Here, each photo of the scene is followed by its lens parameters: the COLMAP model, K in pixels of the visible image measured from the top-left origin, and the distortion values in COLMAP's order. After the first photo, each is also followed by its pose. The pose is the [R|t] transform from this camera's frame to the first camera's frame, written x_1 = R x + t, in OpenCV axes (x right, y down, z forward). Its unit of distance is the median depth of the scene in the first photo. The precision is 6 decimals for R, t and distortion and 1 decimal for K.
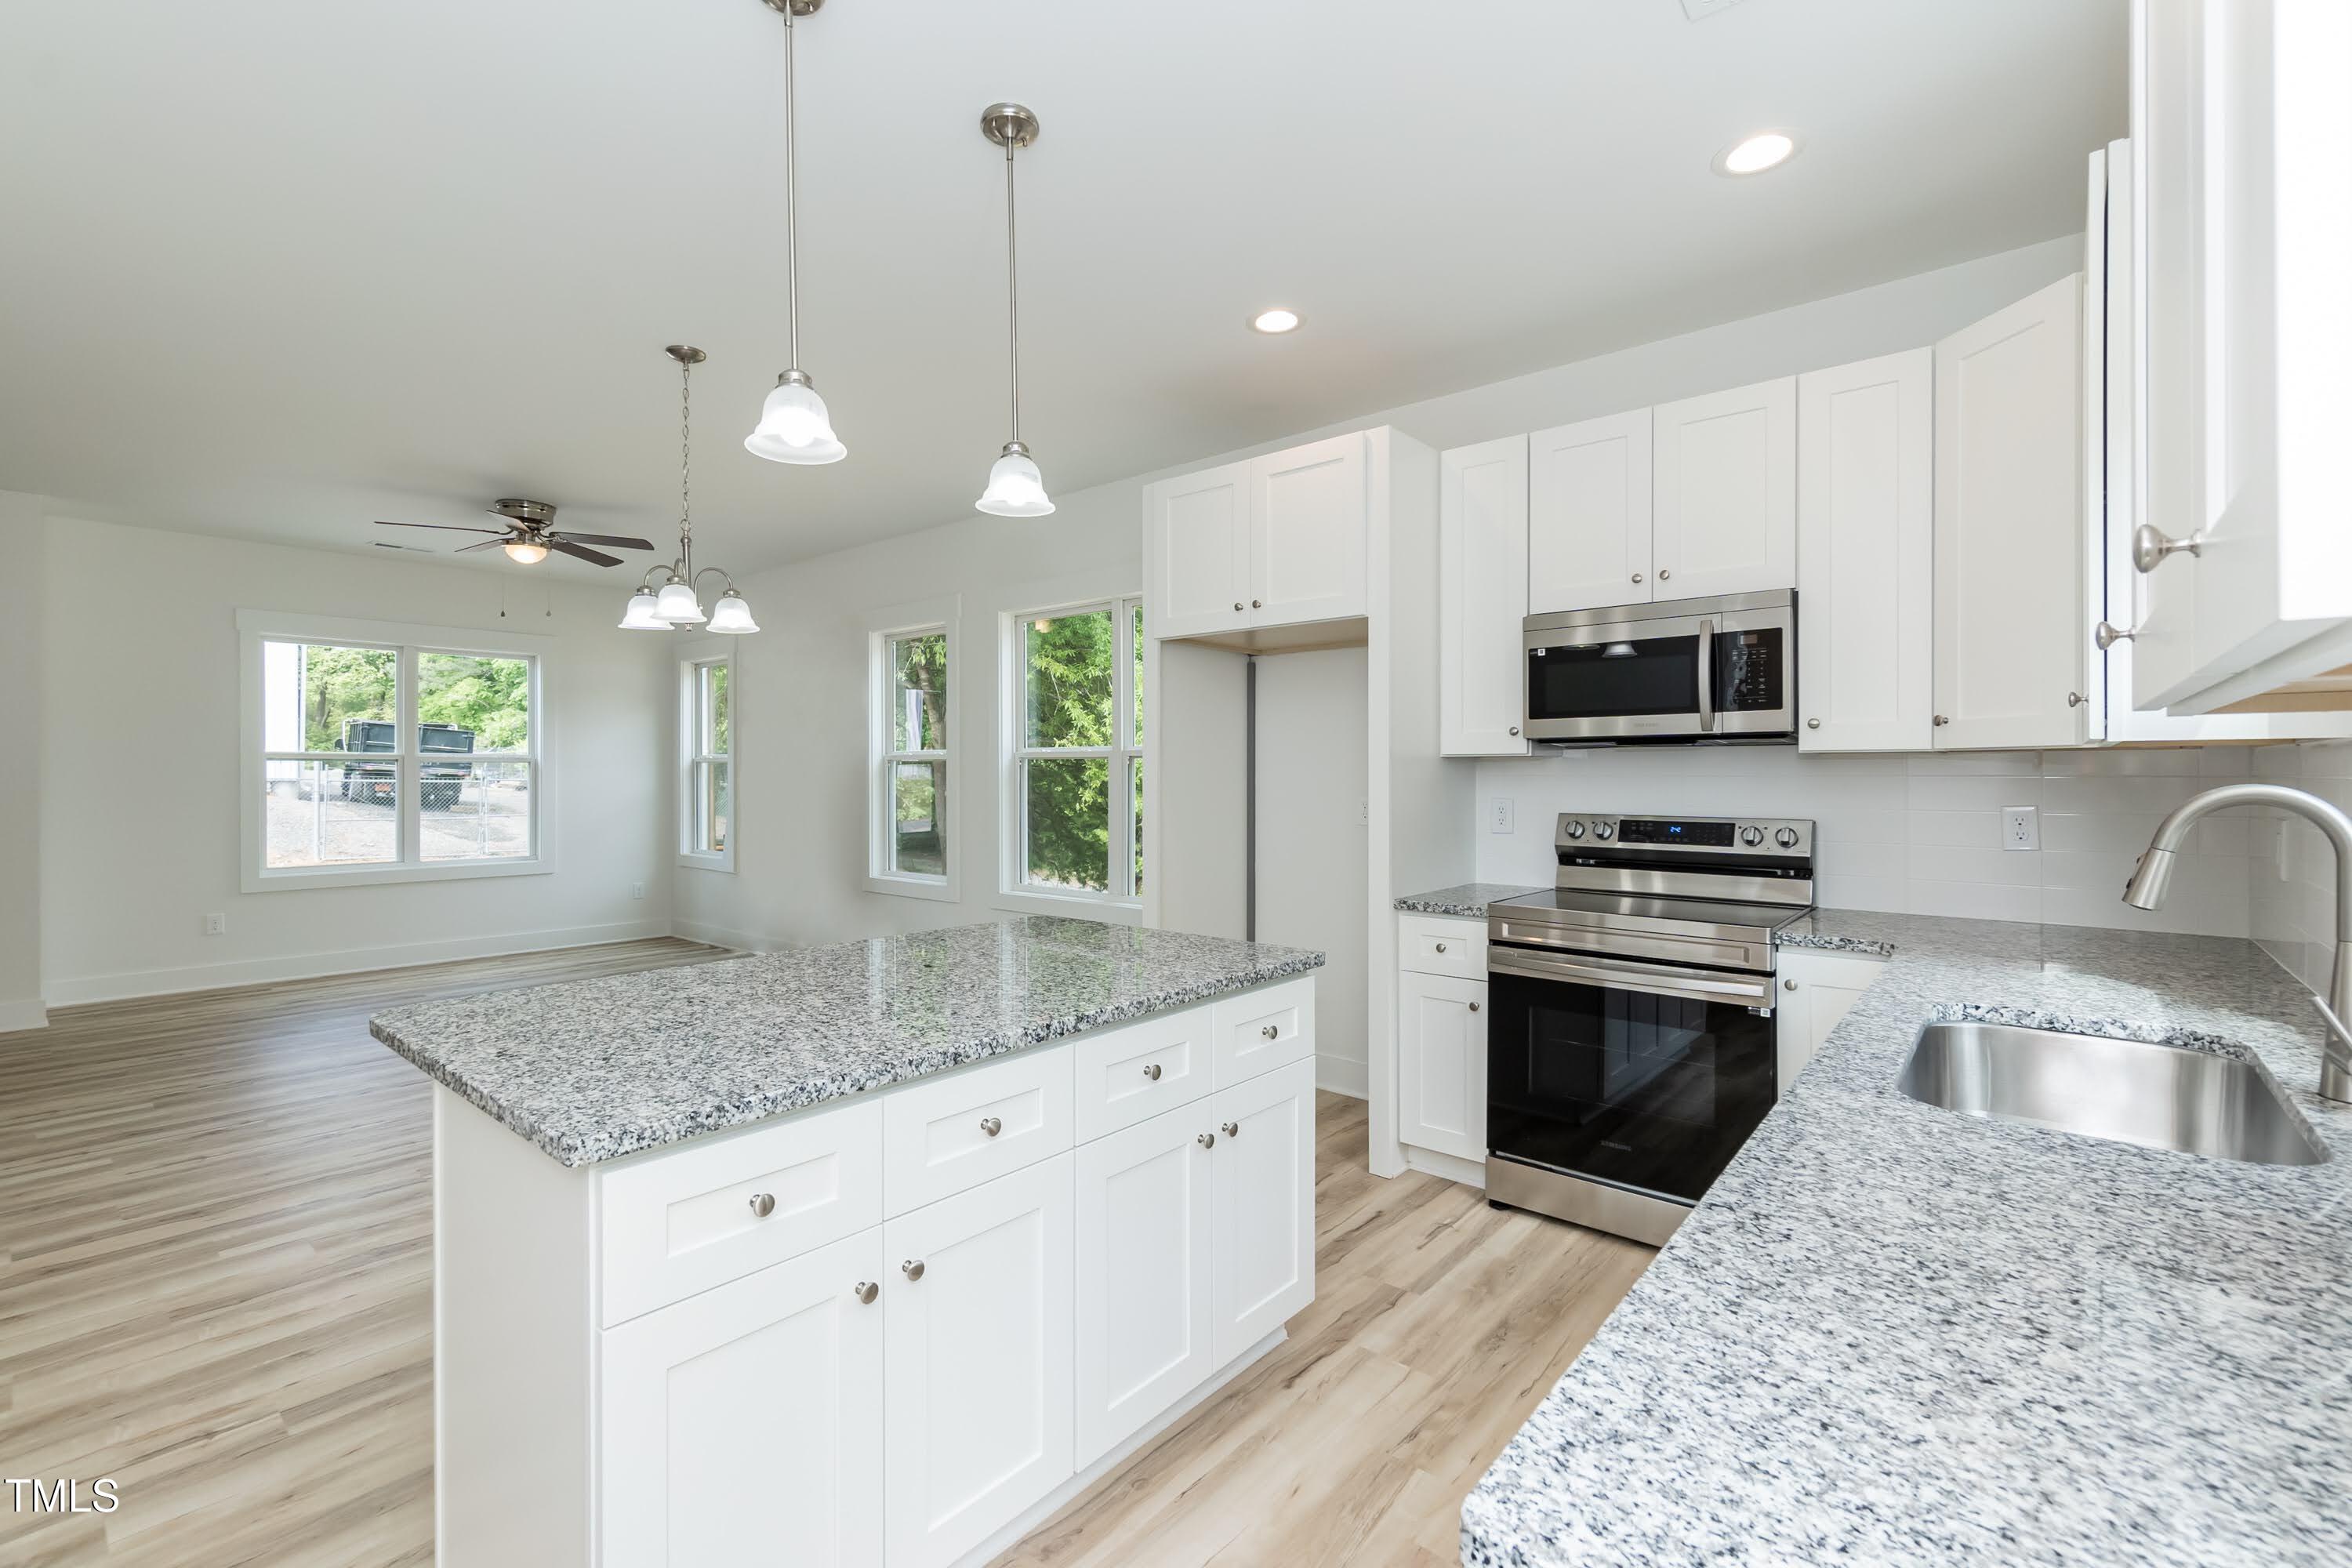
lens RADIAL K [[1032.7, 0, 1176.0], [0, 1032.7, 784.0], [0, 0, 1]] dist [-0.003887, -0.000393]
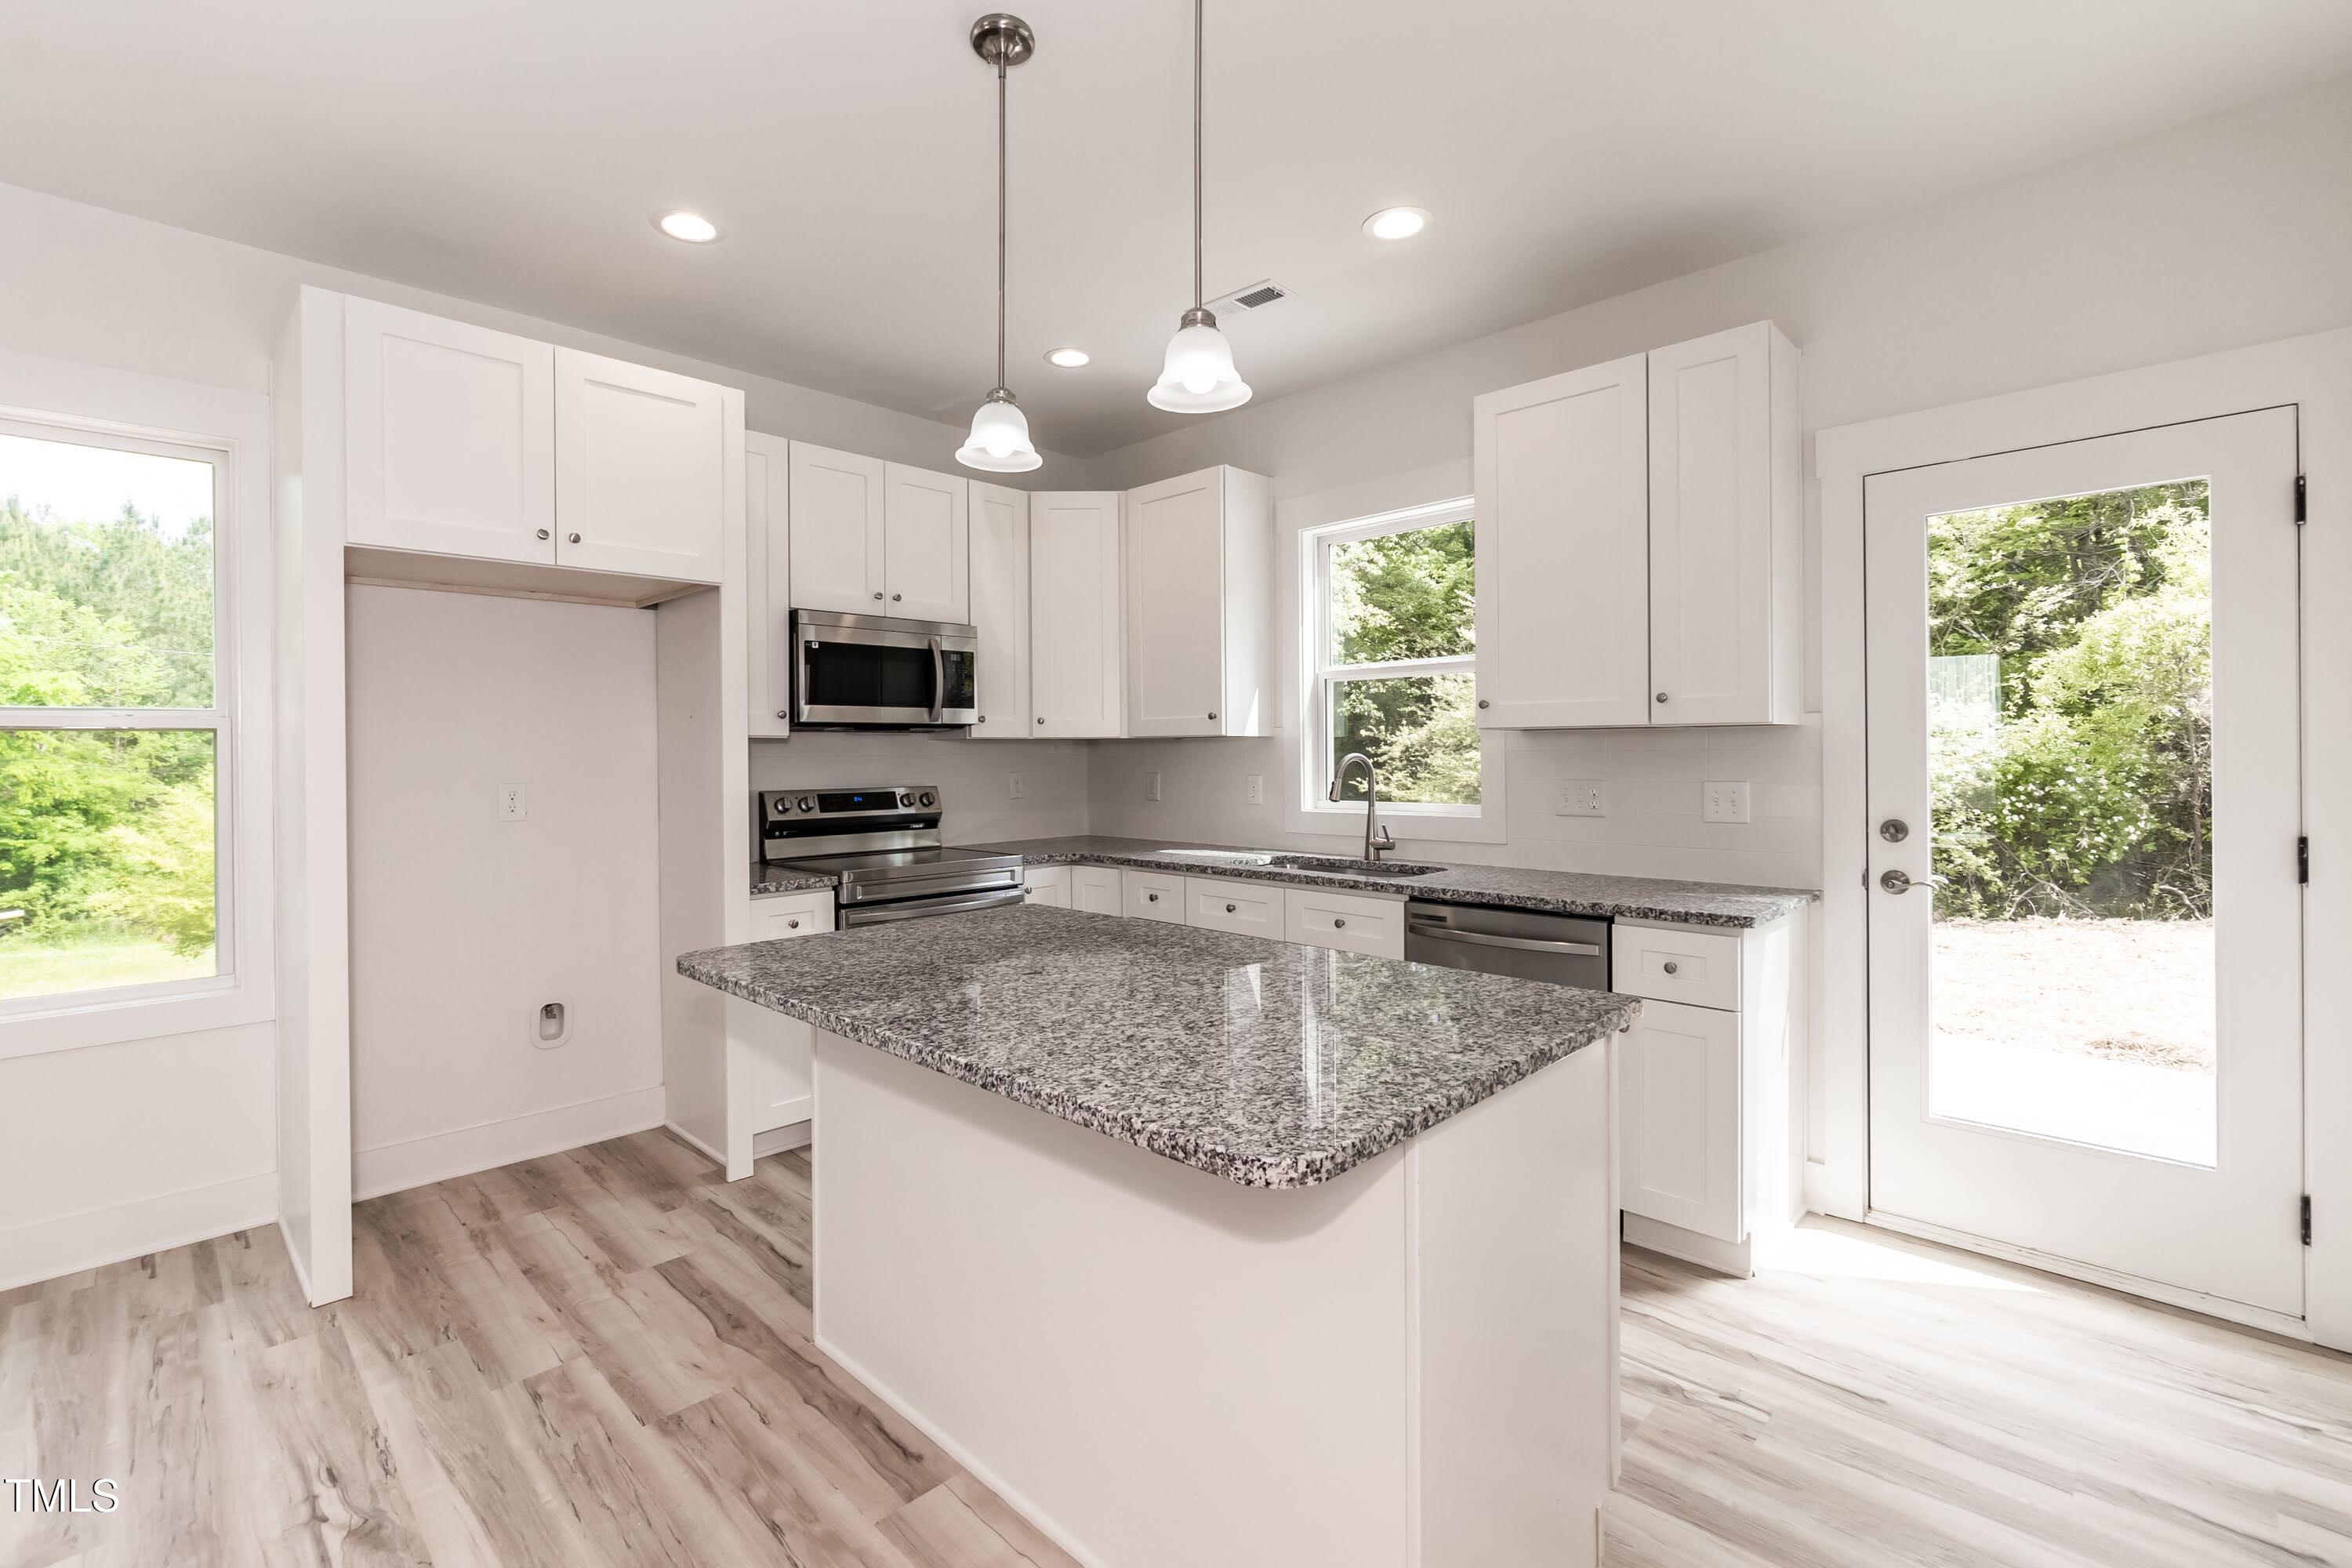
lens RADIAL K [[1022.3, 0, 1175.1], [0, 1022.3, 767.9], [0, 0, 1]] dist [-0.003490, -0.000144]
pose [[0.060032, -0.014114, 0.998097, -0.768995], [0.016555, 0.999777, 0.013142, -0.003247], [-0.998059, 0.015735, 0.060252, 0.583285]]
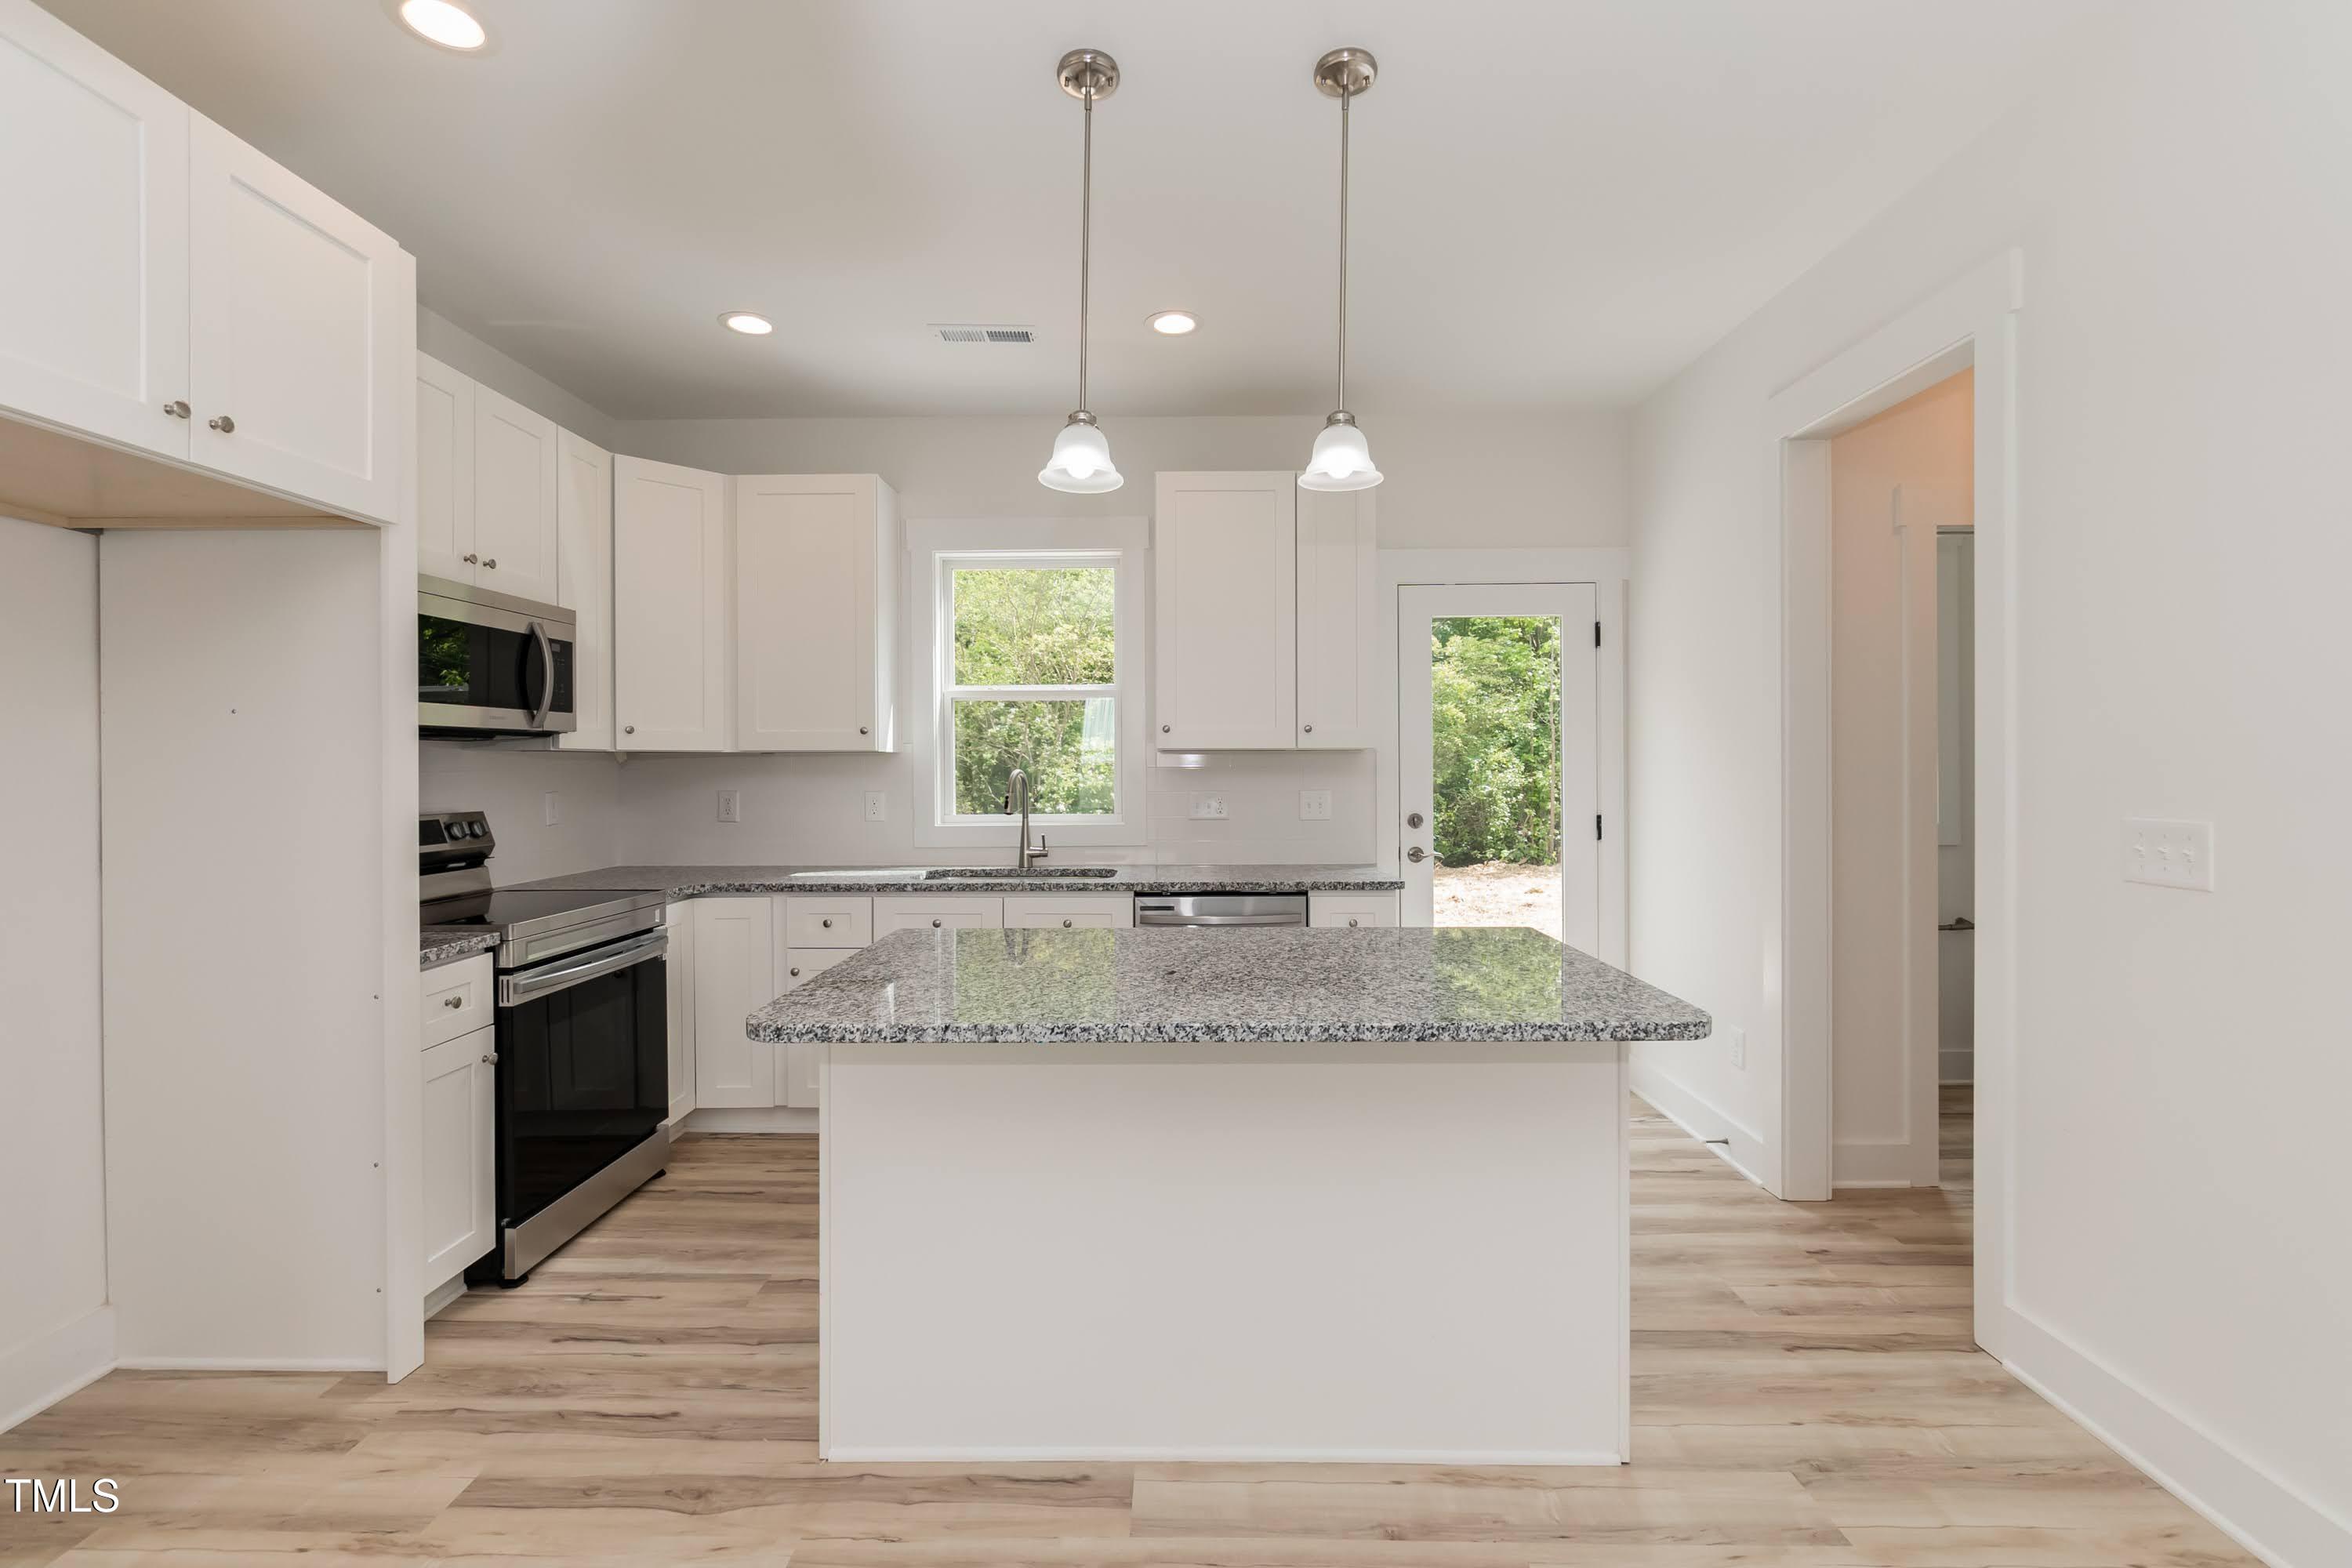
lens RADIAL K [[1008.4, 0, 1175.7], [0, 1008.4, 775.3], [0, 0, 1]] dist [-0.006735, 0.000288]
pose [[-0.640809, -0.003847, 0.767691, -0.665027], [0.011757, 0.999821, 0.014825, -0.010215], [-0.767611, 0.018526, -0.640649, 1.115364]]
